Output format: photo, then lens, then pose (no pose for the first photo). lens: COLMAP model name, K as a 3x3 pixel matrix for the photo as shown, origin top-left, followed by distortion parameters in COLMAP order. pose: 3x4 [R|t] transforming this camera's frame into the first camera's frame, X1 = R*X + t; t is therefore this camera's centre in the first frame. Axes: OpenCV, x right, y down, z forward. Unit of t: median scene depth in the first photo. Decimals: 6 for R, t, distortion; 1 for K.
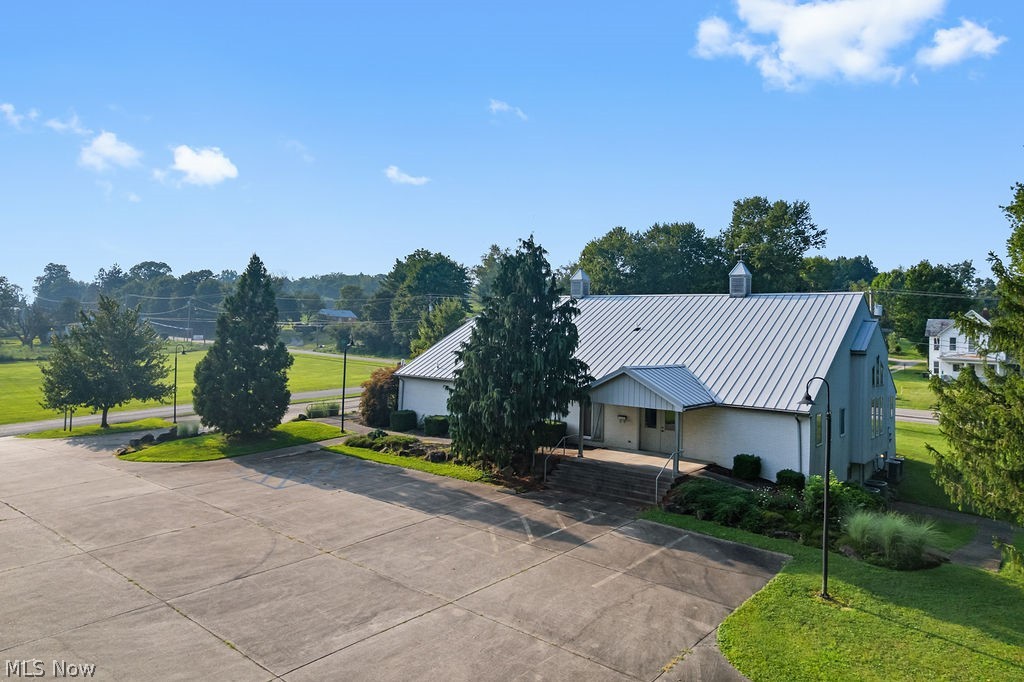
lens RADIAL K [[650.7, 0, 507.0], [0, 650.7, 318.2], [0, 0, 1]] dist [-0.055893, 0.039242]
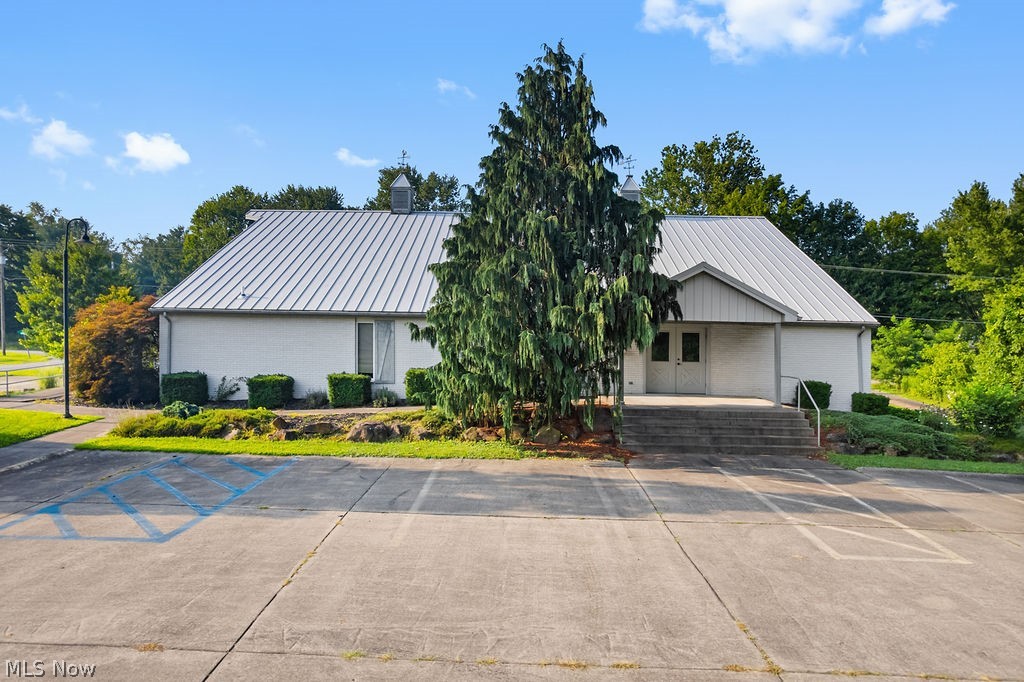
lens RADIAL K [[658.3, 0, 512.0], [0, 658.3, 341.0], [0, 0, 1]] dist [-0.071497, 0.062711]
pose [[0.789742, -0.013328, 0.613295, -0.491571], [-0.012240, 0.999223, 0.037476, 0.166196], [-0.613317, -0.037103, 0.788965, 0.721041]]
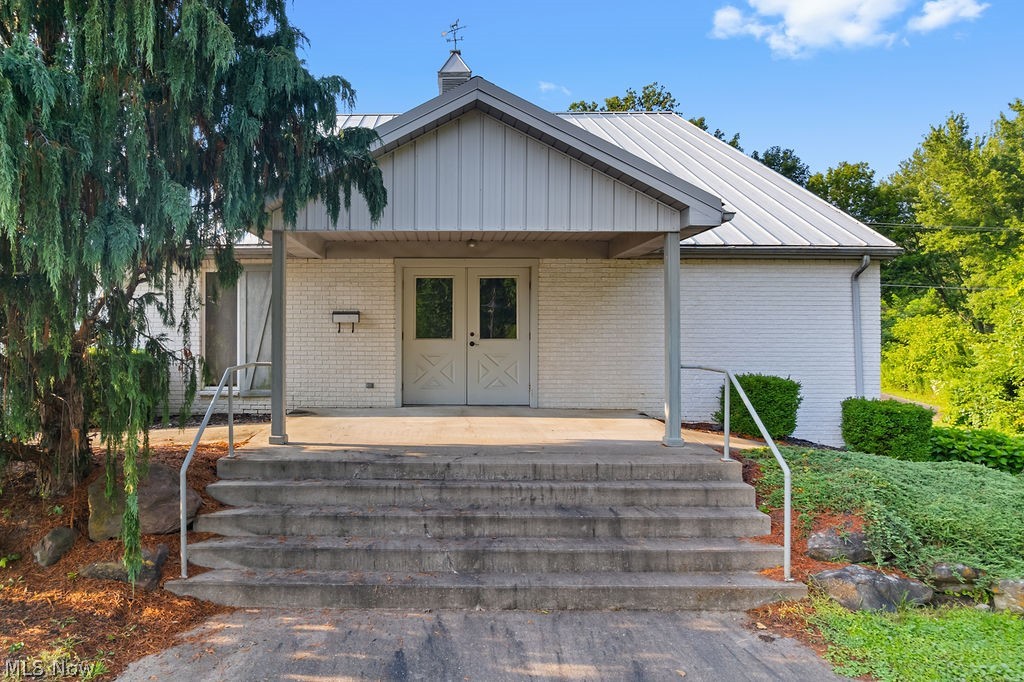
lens RADIAL K [[692.9, 0, 416.3], [0, 692.9, 359.5], [0, 0, 1]] dist [-0.022379, 0.005664]
pose [[0.794478, -0.053025, 0.604973, -0.014032], [0.008460, 0.997051, 0.076279, 0.208032], [-0.607234, -0.055484, 0.792584, 0.976834]]
